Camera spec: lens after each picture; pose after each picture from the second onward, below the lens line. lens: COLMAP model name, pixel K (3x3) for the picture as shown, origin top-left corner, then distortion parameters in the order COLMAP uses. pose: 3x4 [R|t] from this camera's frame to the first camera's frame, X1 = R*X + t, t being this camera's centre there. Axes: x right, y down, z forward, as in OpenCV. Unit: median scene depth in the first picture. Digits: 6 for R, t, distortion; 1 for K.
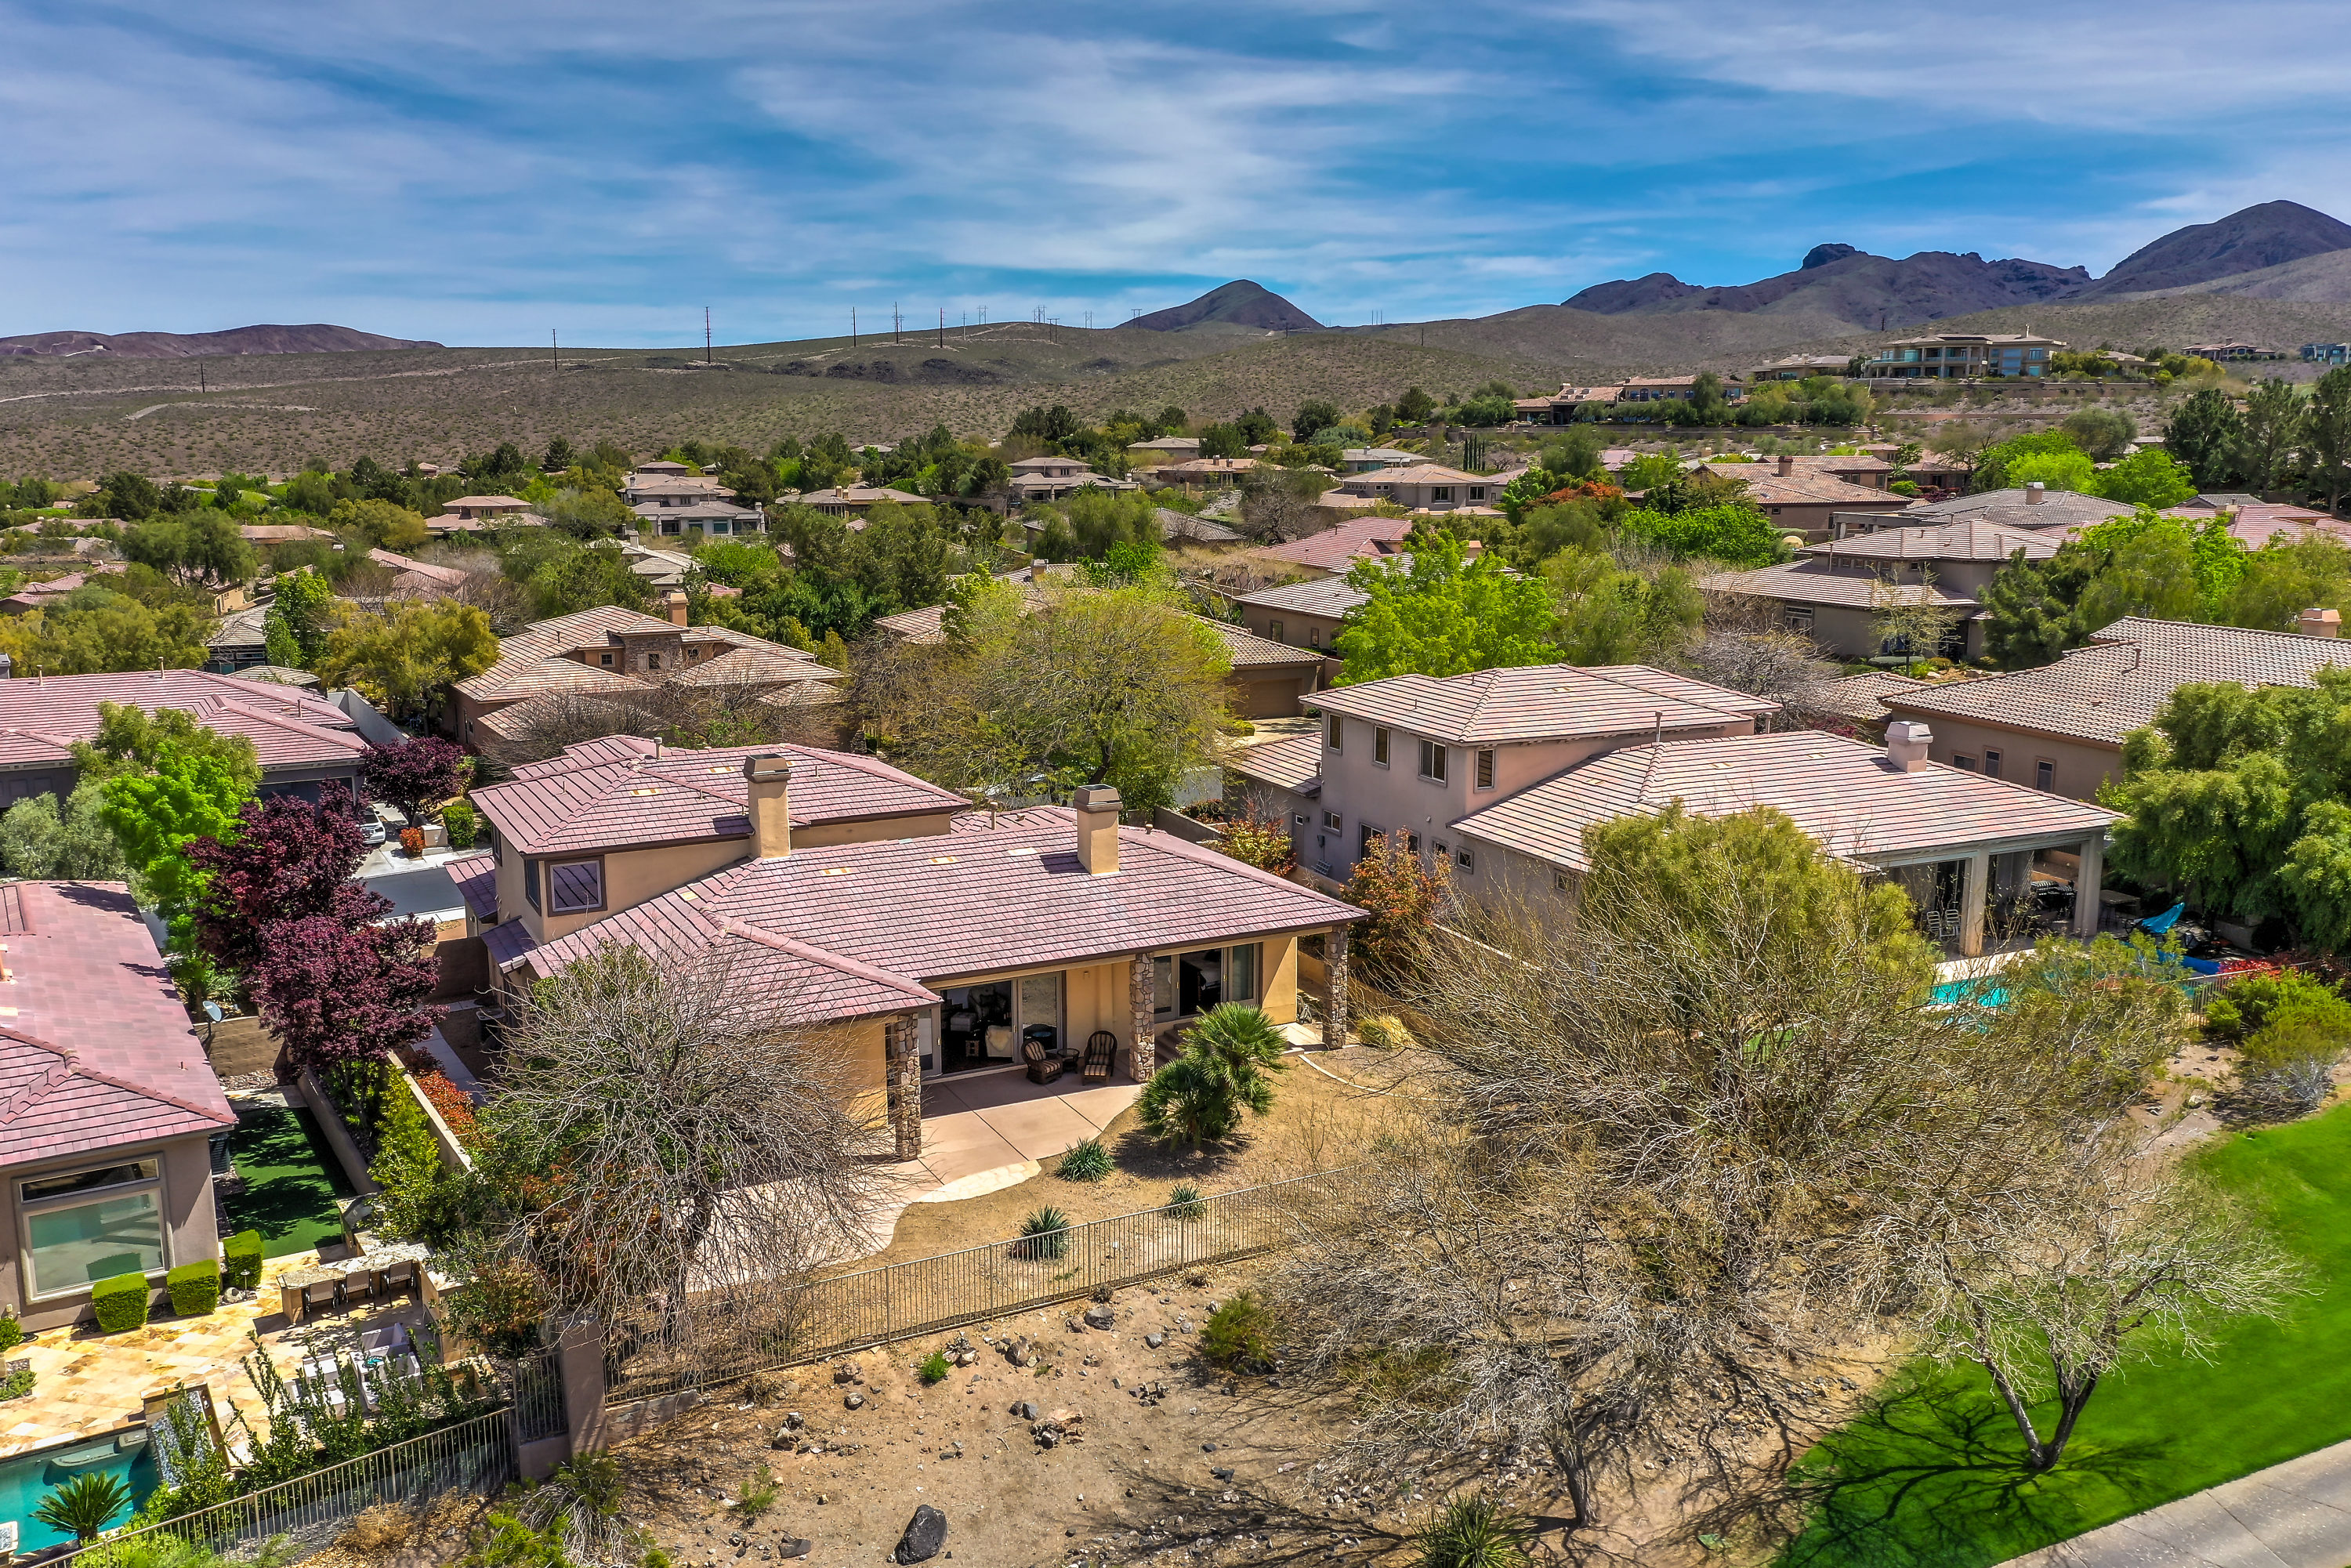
lens RADIAL K [[1874.4, 0, 1192.3], [0, 1874.4, 783.8], [0, 0, 1]] dist [0.011792, -0.001849]
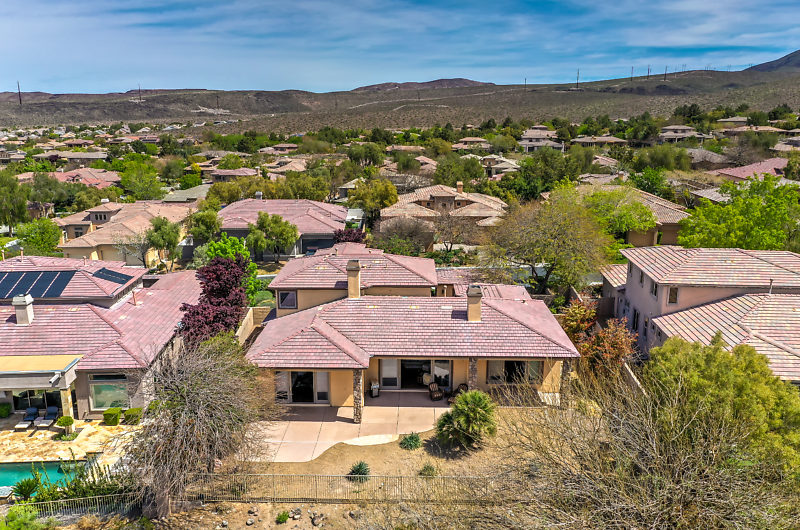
lens RADIAL K [[637.9, 0, 399.9], [0, 637.9, 265.2], [0, 0, 1]] dist [0.011792, -0.001849]
pose [[0.871063, 0.114158, -0.477720, 0.226757], [-0.090213, 0.993254, 0.072860, -0.068062], [0.482815, -0.020370, 0.875485, 0.179919]]
